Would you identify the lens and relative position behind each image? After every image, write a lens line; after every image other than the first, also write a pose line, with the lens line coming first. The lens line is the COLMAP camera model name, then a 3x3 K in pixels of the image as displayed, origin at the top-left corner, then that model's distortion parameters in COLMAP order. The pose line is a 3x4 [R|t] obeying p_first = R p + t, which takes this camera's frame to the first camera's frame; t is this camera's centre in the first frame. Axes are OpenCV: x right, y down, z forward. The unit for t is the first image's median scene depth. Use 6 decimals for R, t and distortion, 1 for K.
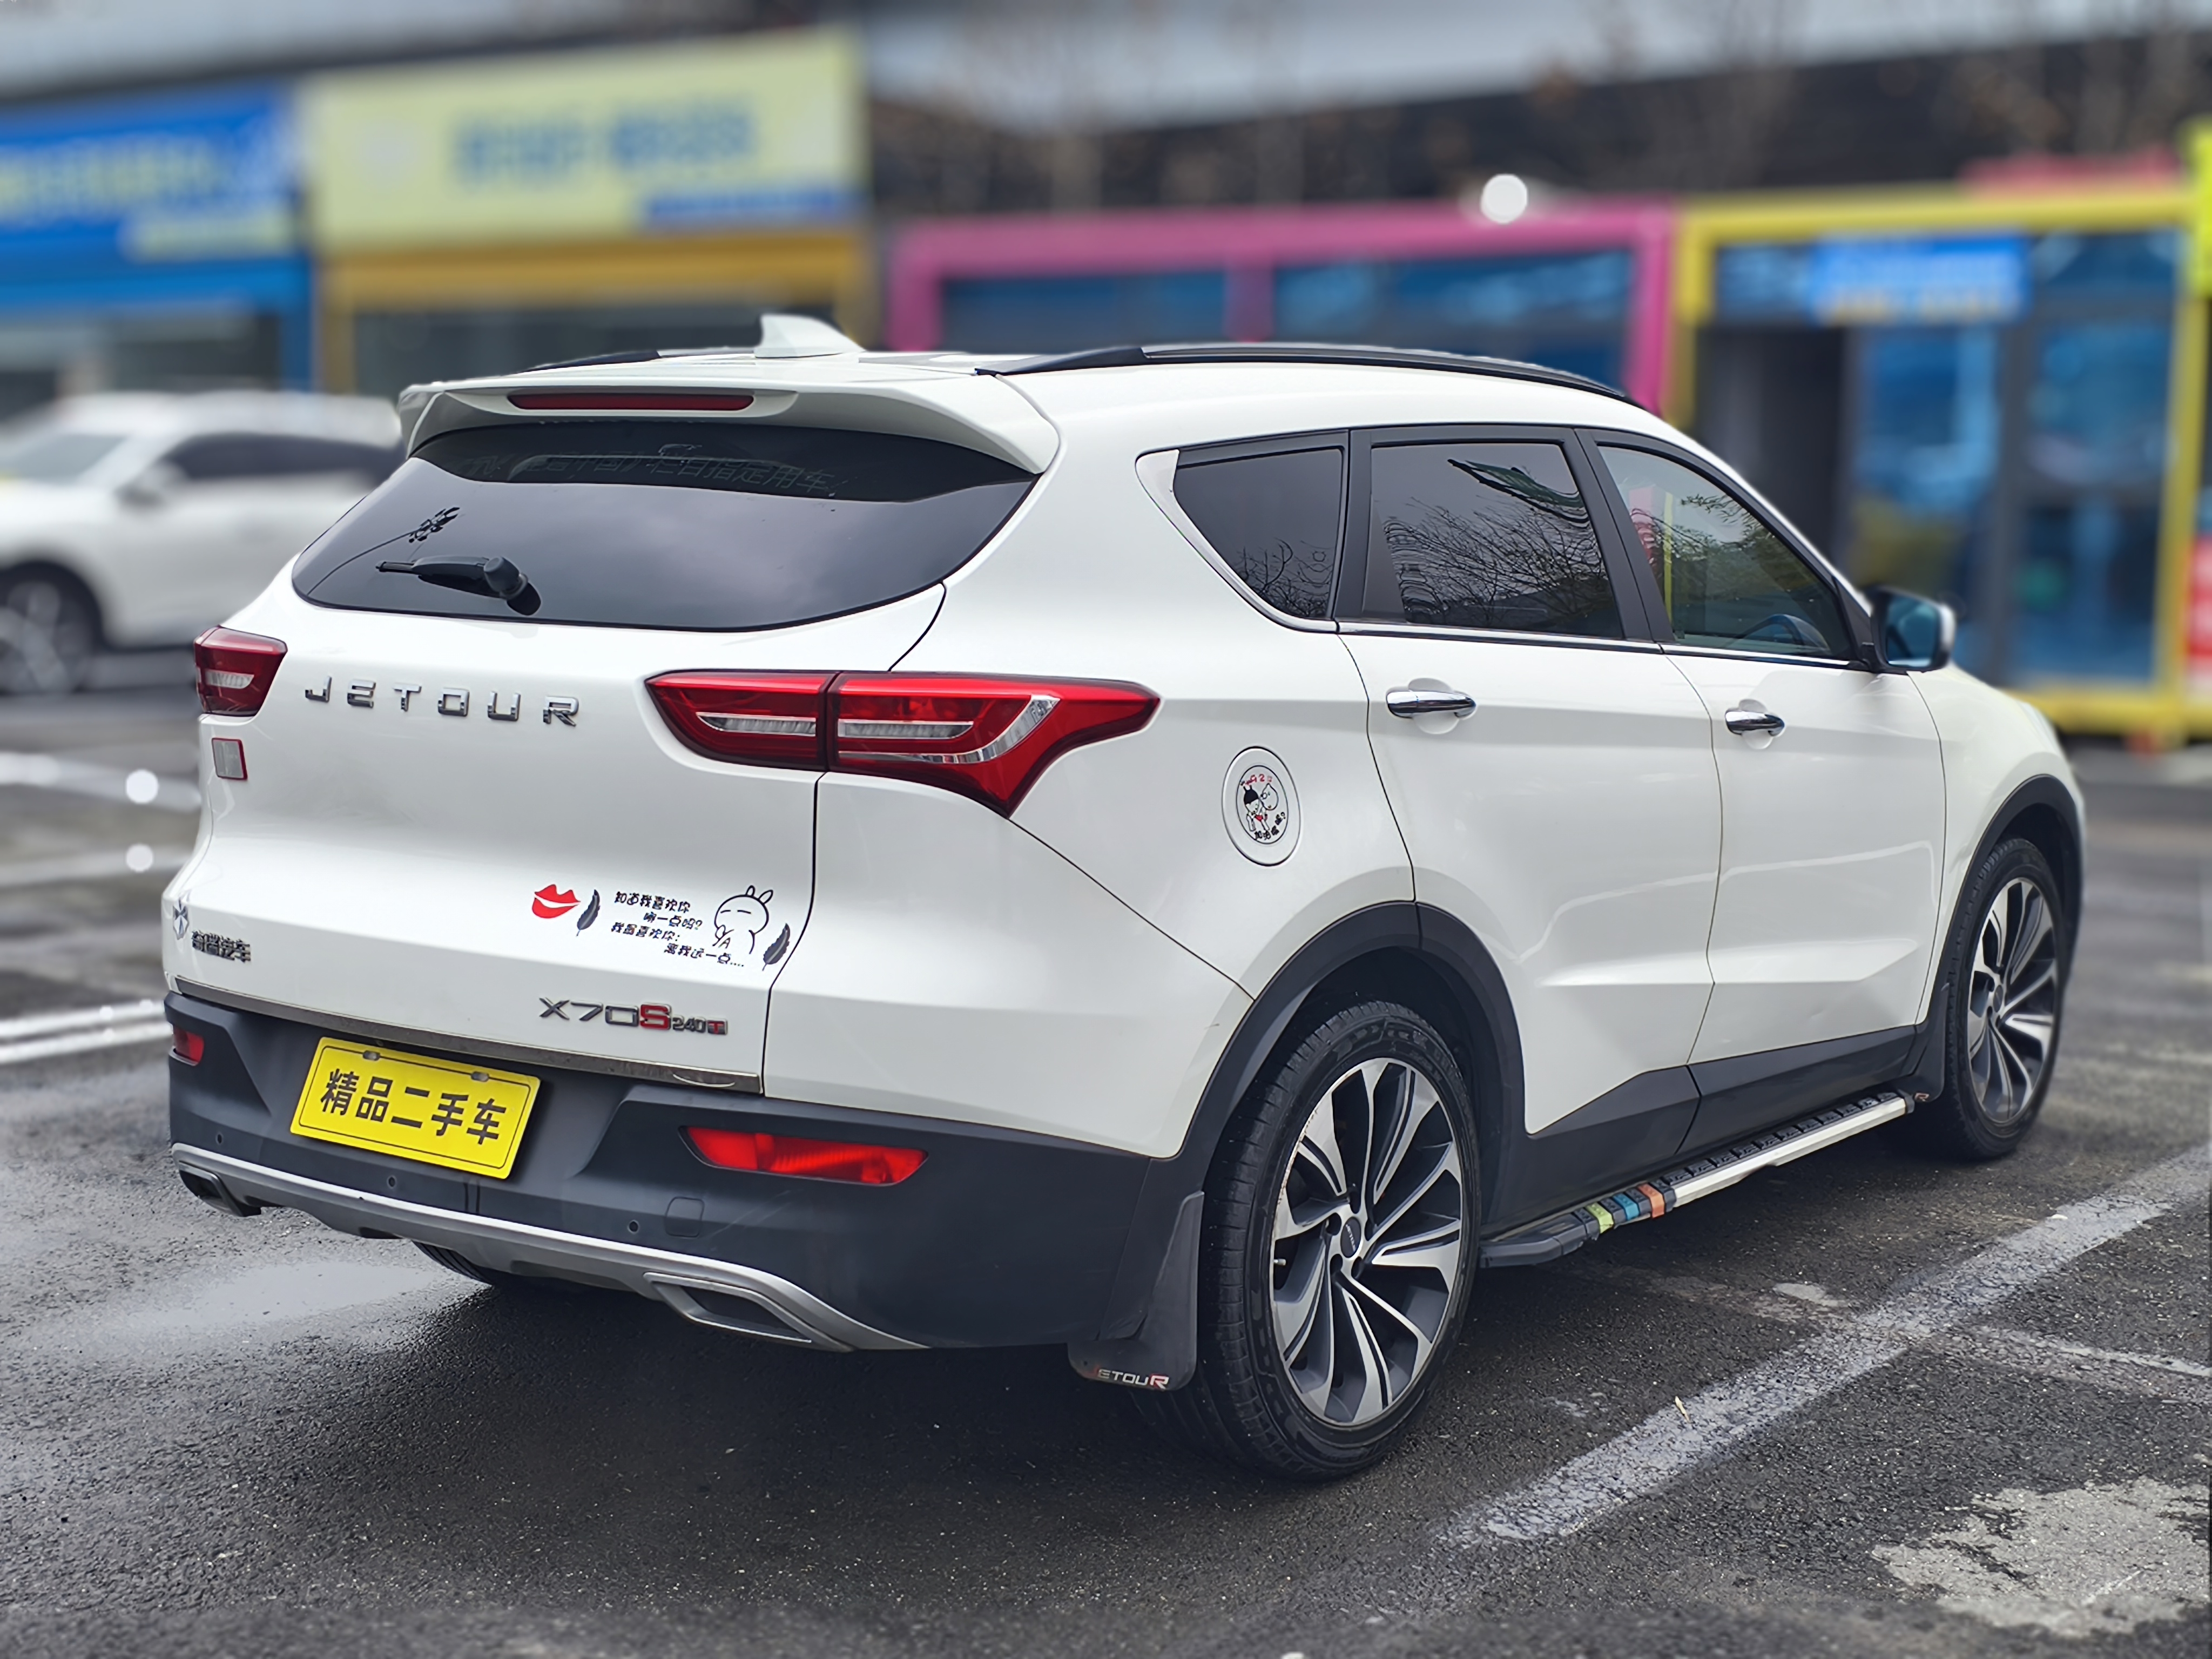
lens RADIAL K [[3082.8, 0, 1106.0], [0, 3082.8, 829.5], [0, 0, 1]] dist [0.150127, -0.536493]
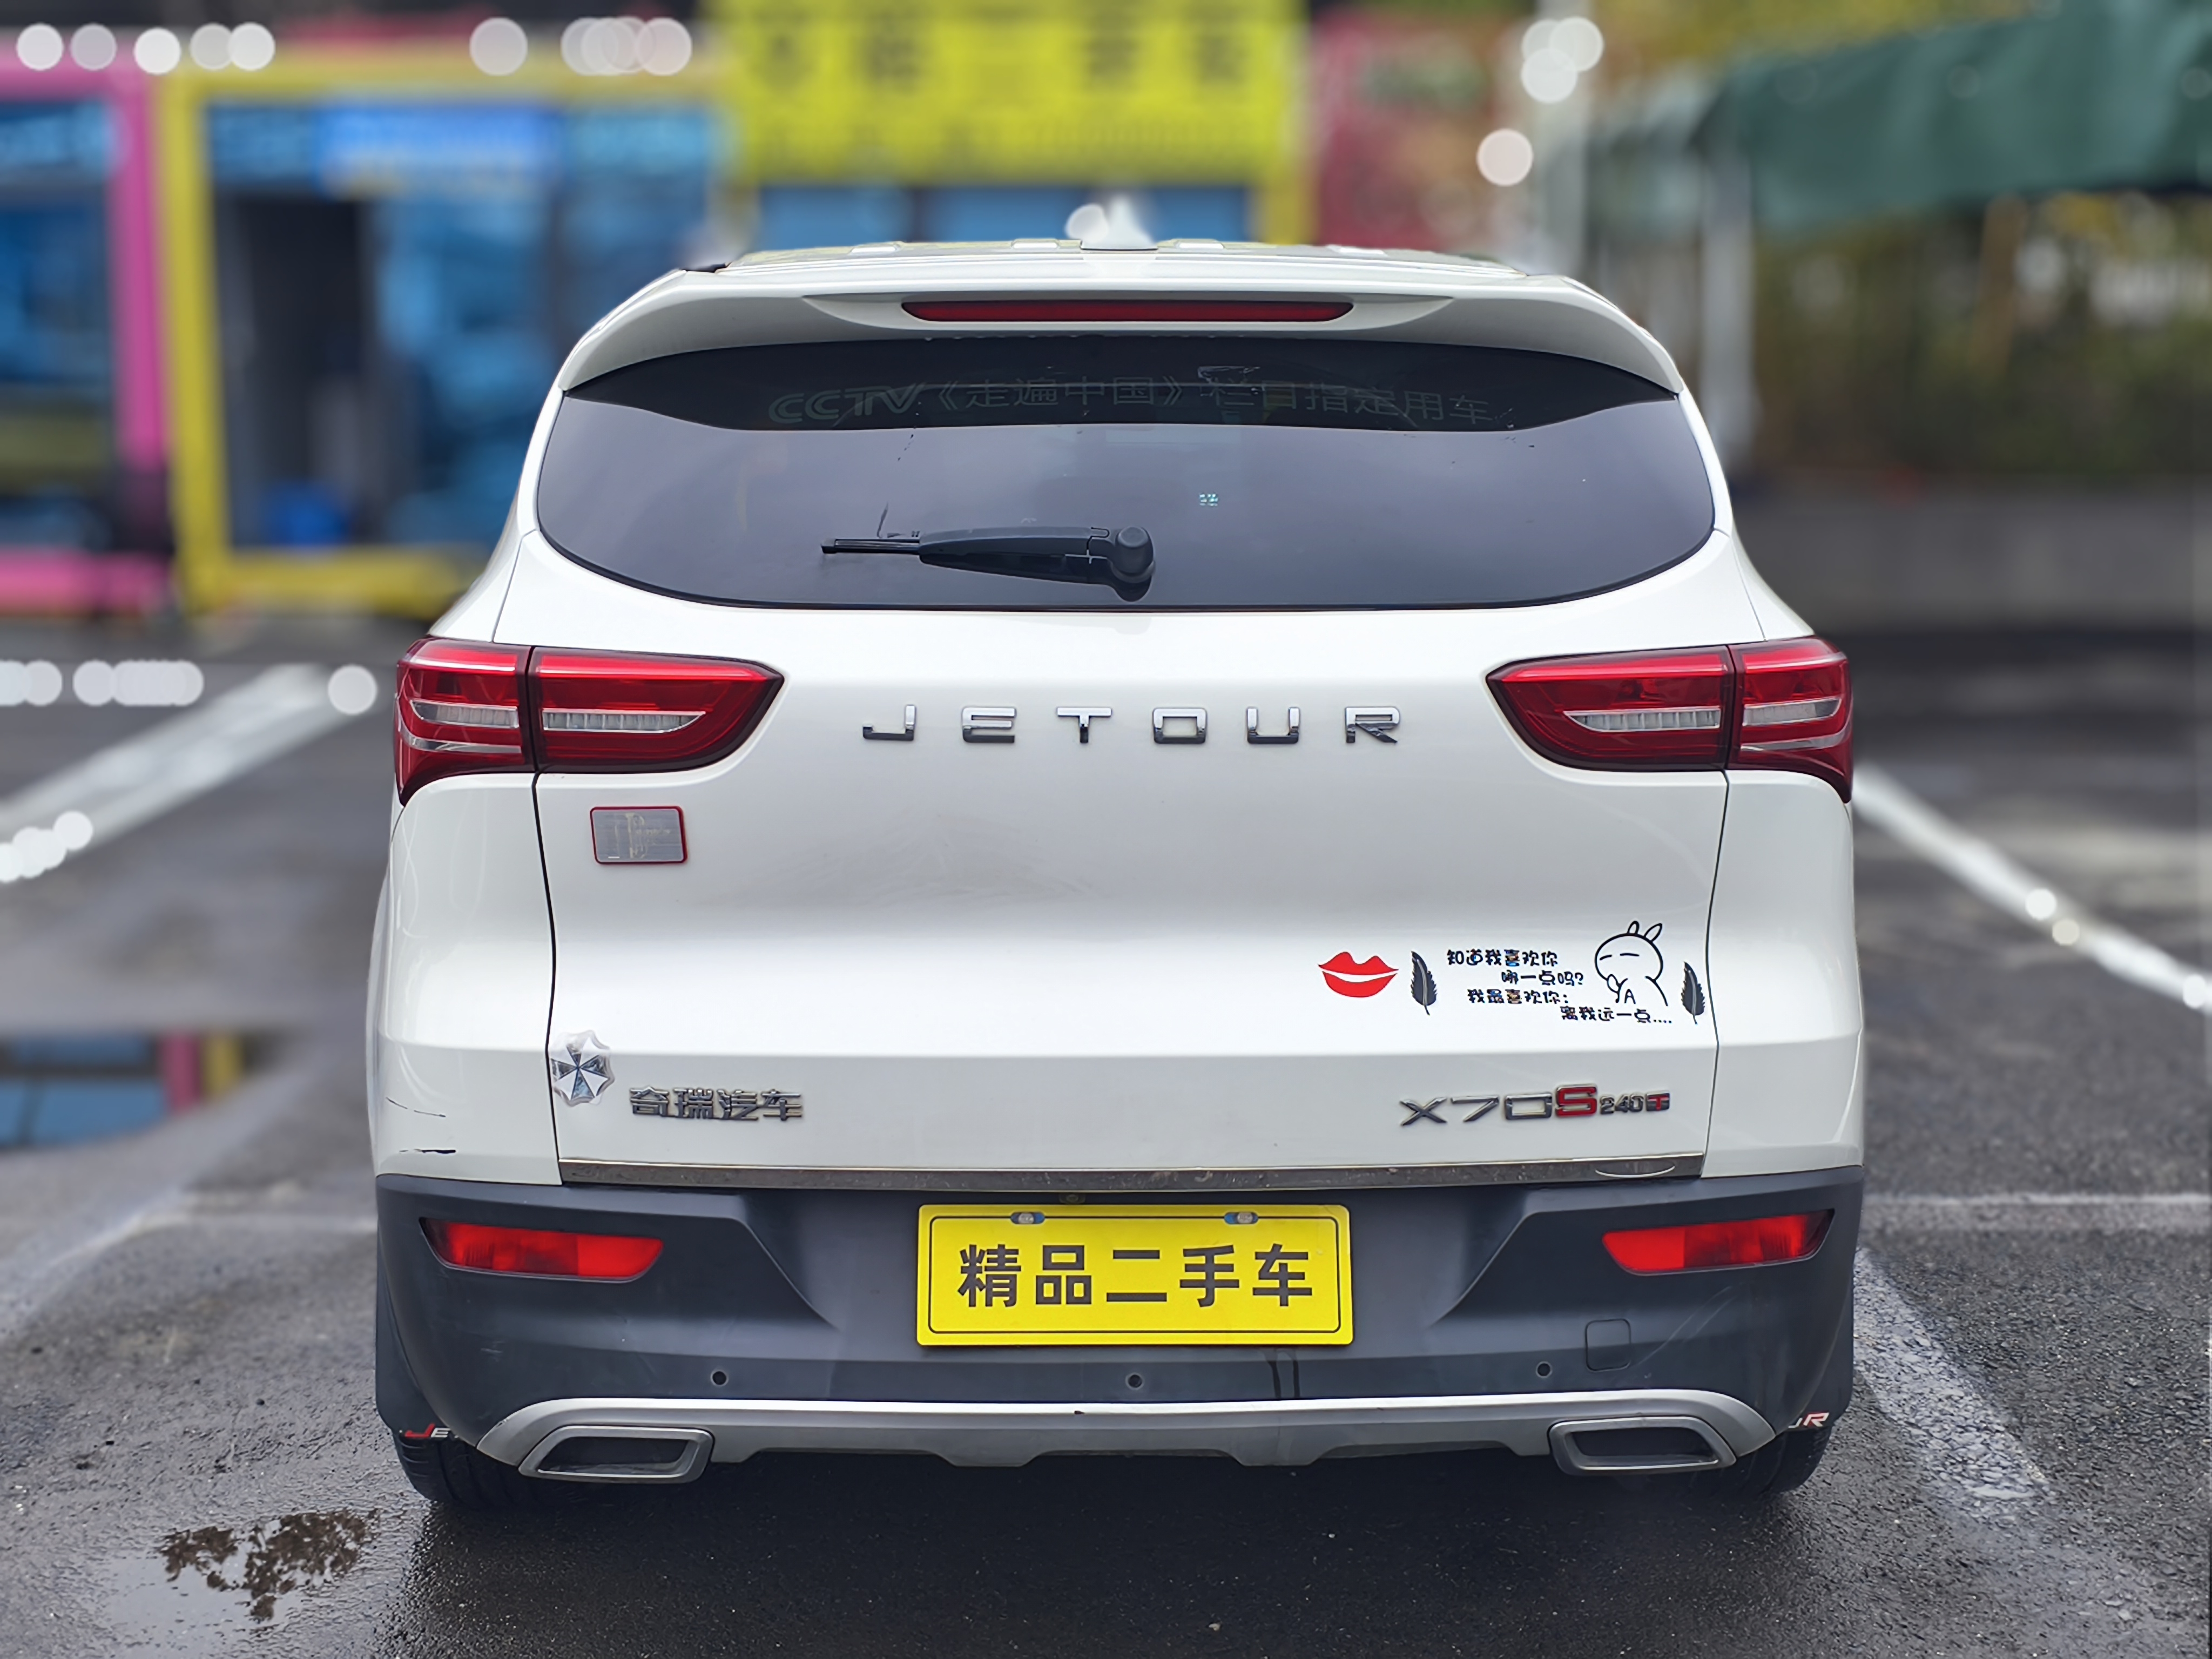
lens RADIAL K [[3082.8, 0, 1106.0], [0, 3082.8, 829.5], [0, 0, 1]] dist [0.150127, -0.536493]
pose [[0.790026, -0.109329, 0.603246, -0.681362], [0.083267, 0.993988, 0.071096, -0.071424], [-0.607392, -0.005937, 0.794380, 0.431025]]
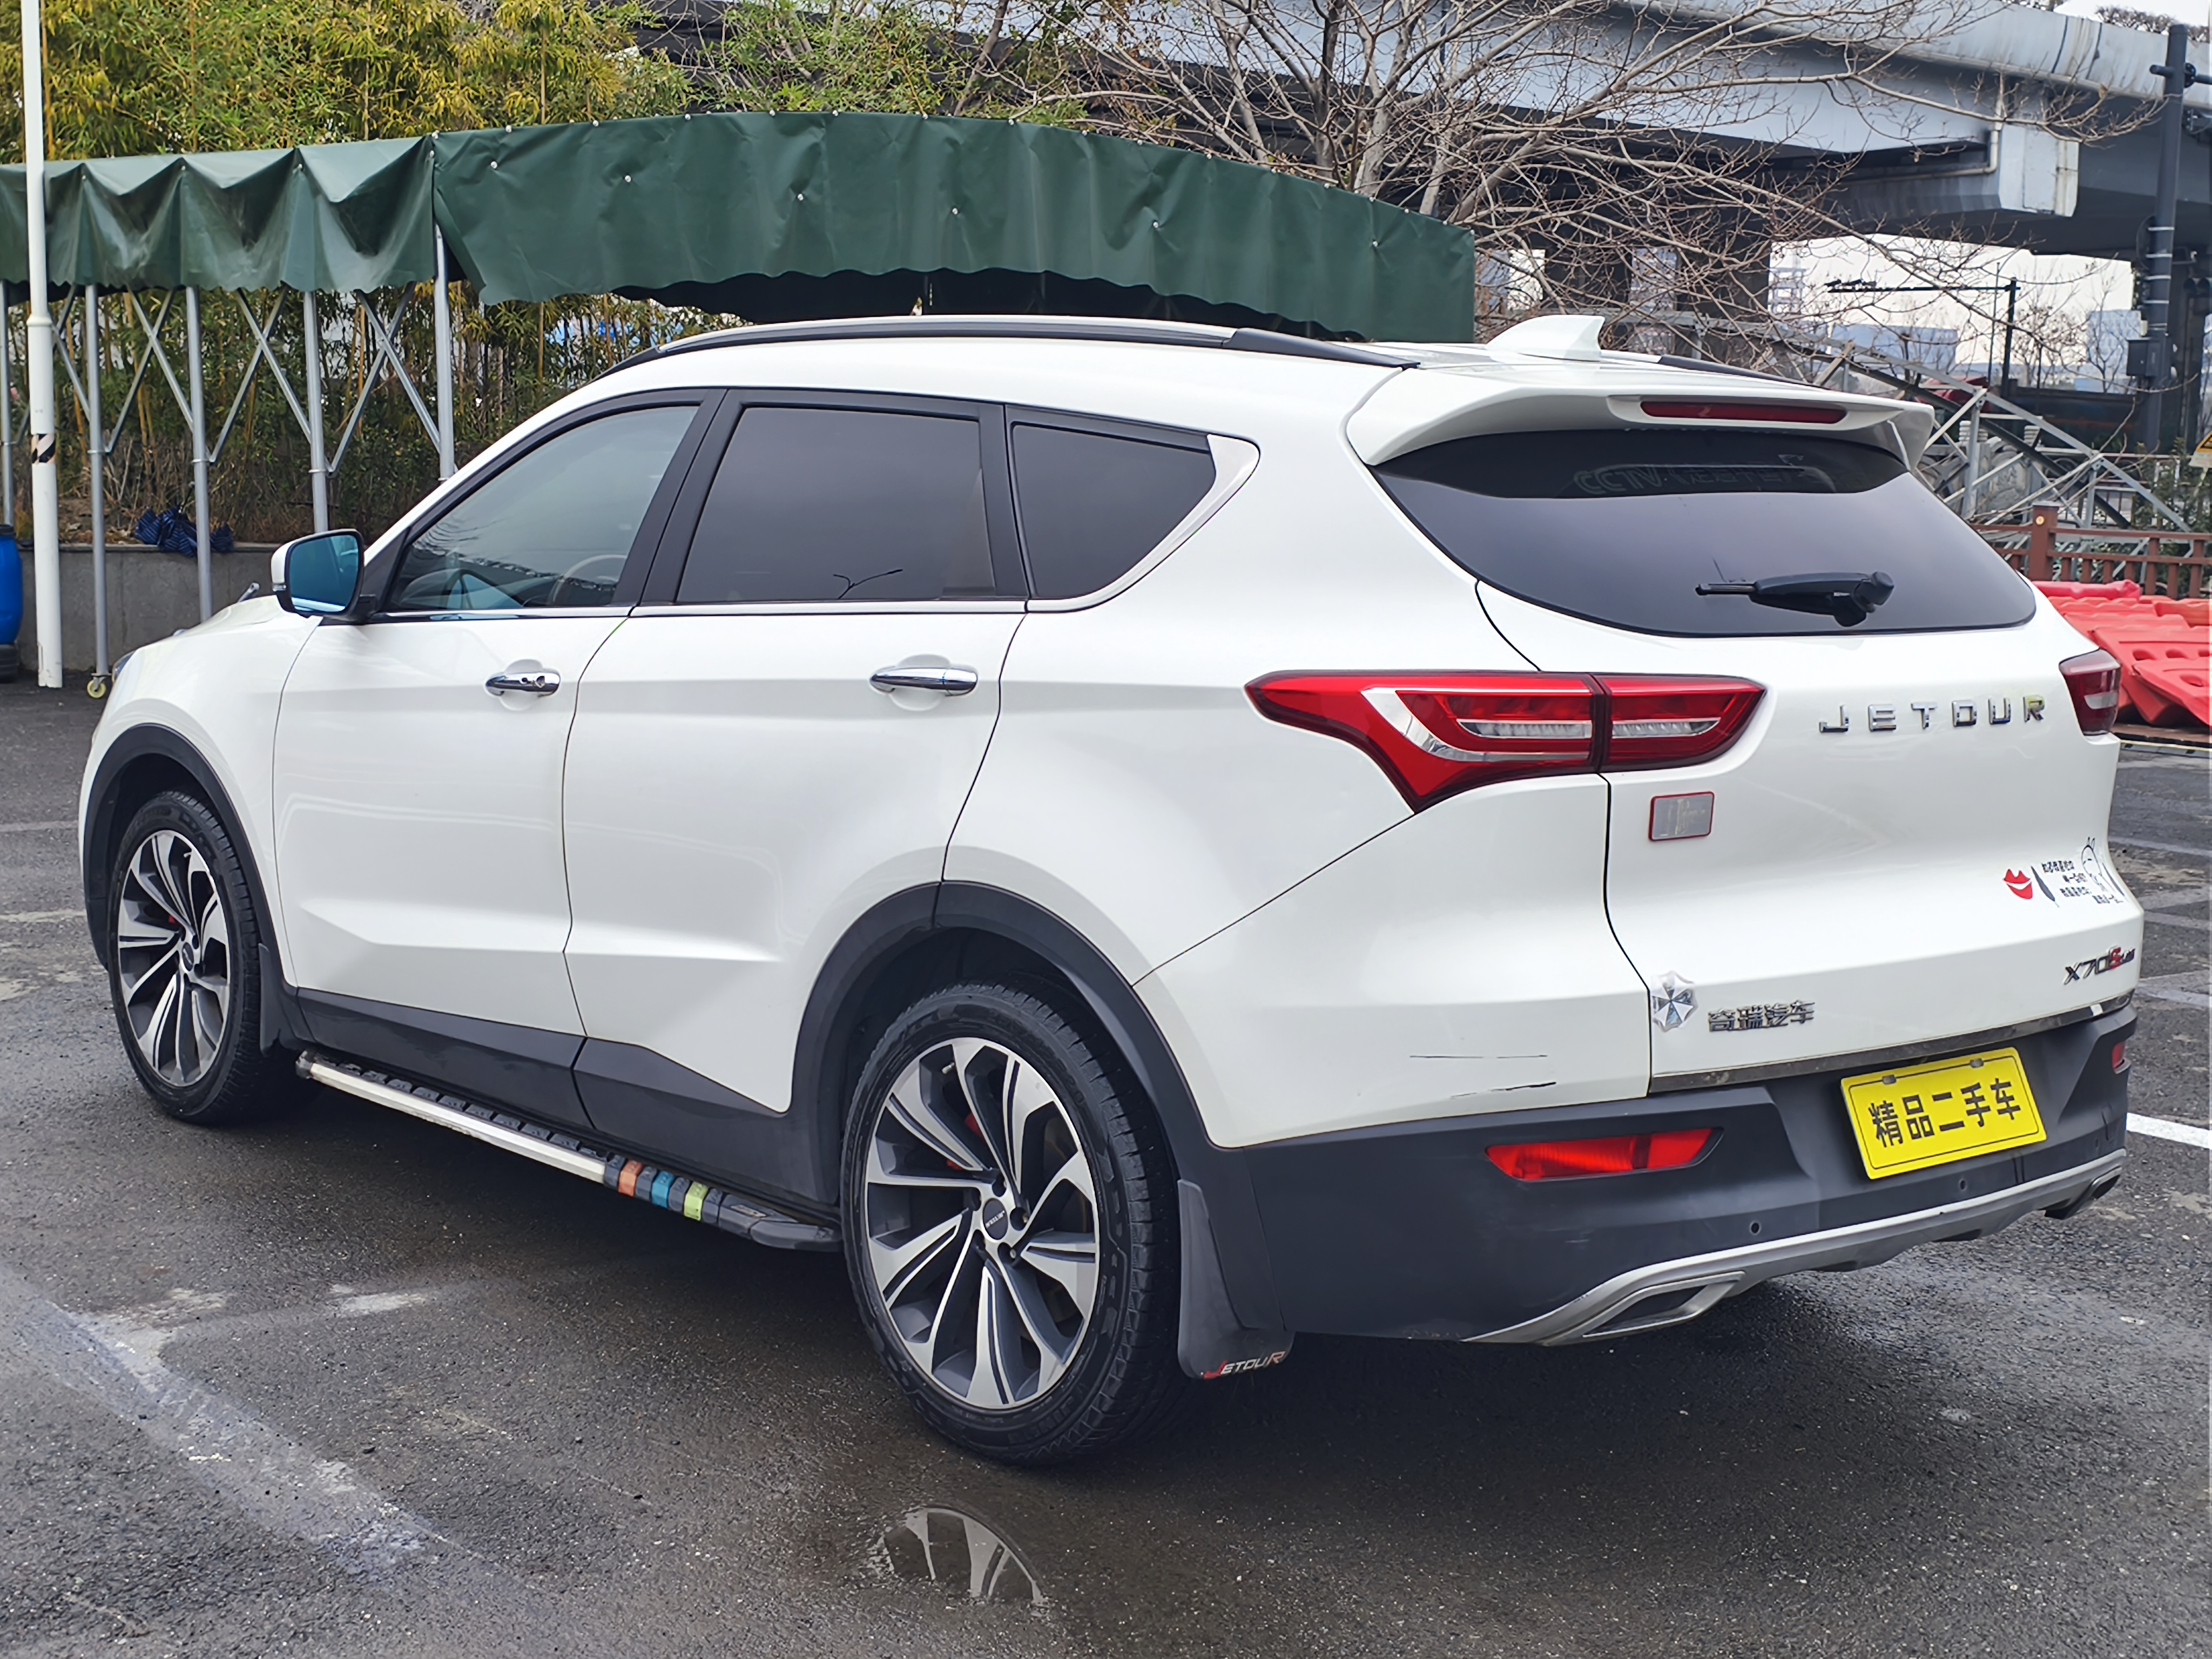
lens RADIAL K [[3082.8, 0, 1106.0], [0, 3082.8, 829.5], [0, 0, 1]] dist [0.150127, -0.536493]
pose [[0.199478, -0.134218, 0.970667, -1.300093], [0.088838, 0.988973, 0.118492, -0.153476], [-0.975867, 0.062595, 0.209202, 1.080173]]
